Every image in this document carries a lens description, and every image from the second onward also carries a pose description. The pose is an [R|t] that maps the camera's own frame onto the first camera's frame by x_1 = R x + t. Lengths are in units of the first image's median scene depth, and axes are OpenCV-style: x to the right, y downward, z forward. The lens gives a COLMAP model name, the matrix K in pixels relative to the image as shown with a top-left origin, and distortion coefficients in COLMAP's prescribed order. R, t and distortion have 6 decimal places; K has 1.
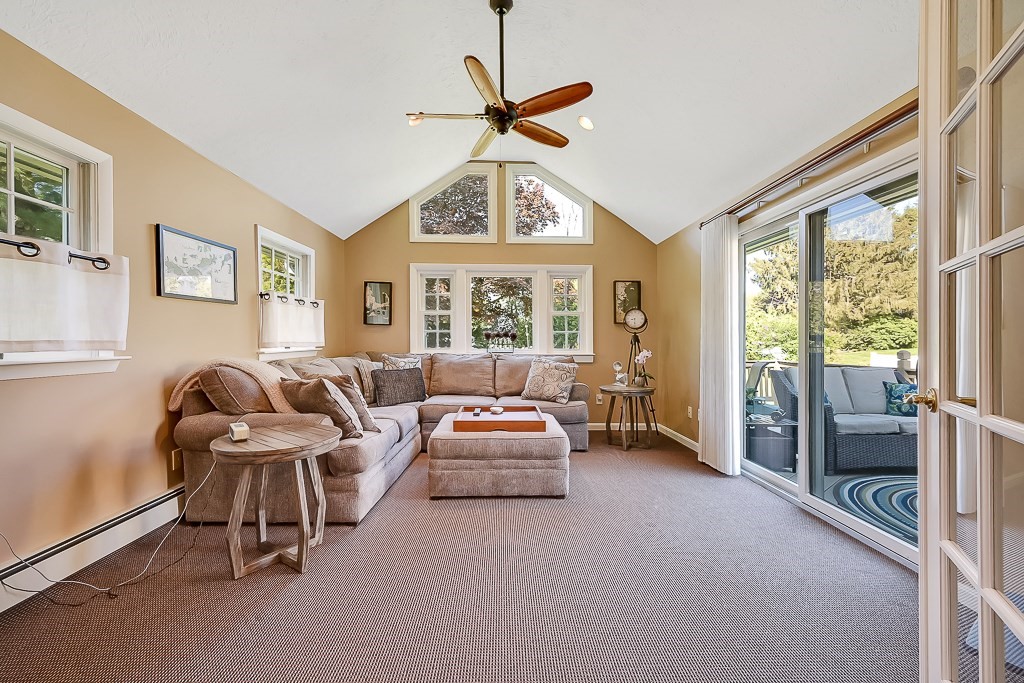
lens RADIAL K [[402.3, 0, 512.0], [0, 402.3, 341.5], [0, 0, 1]] dist [-0.000722, 0.000017]
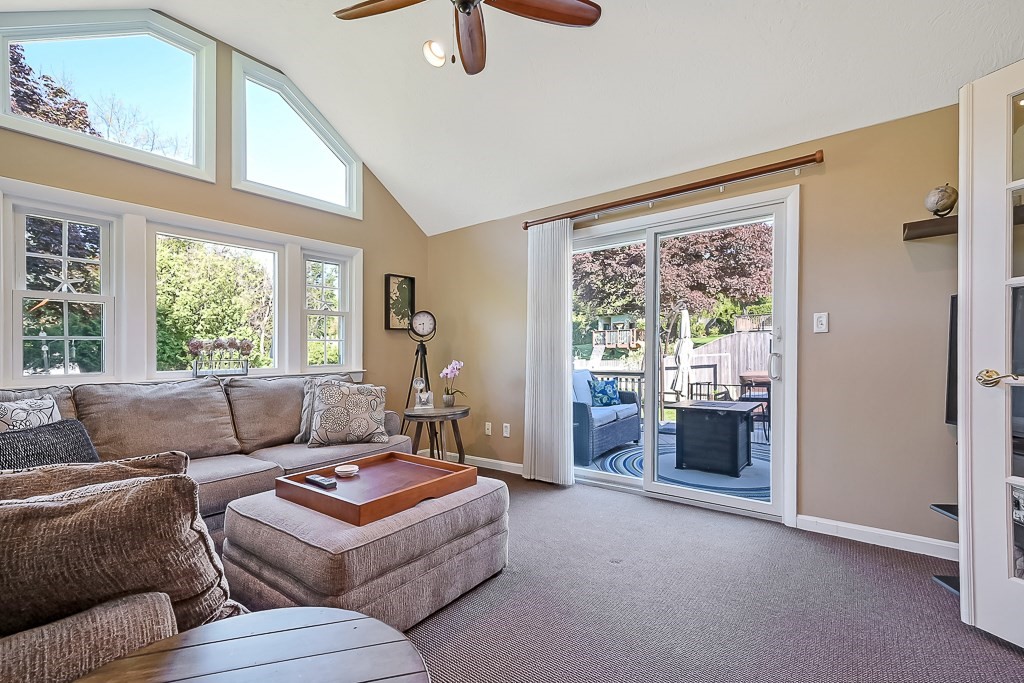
lens RADIAL K [[450.2, 0, 508.2], [0, 450.2, 347.6], [0, 0, 1]] dist [0.013026, 0.000016]
pose [[0.641395, -0.010197, 0.767143, -0.290646], [0.022862, 0.999722, -0.005826, 0.000916], [-0.766870, 0.021275, 0.641449, 0.297188]]
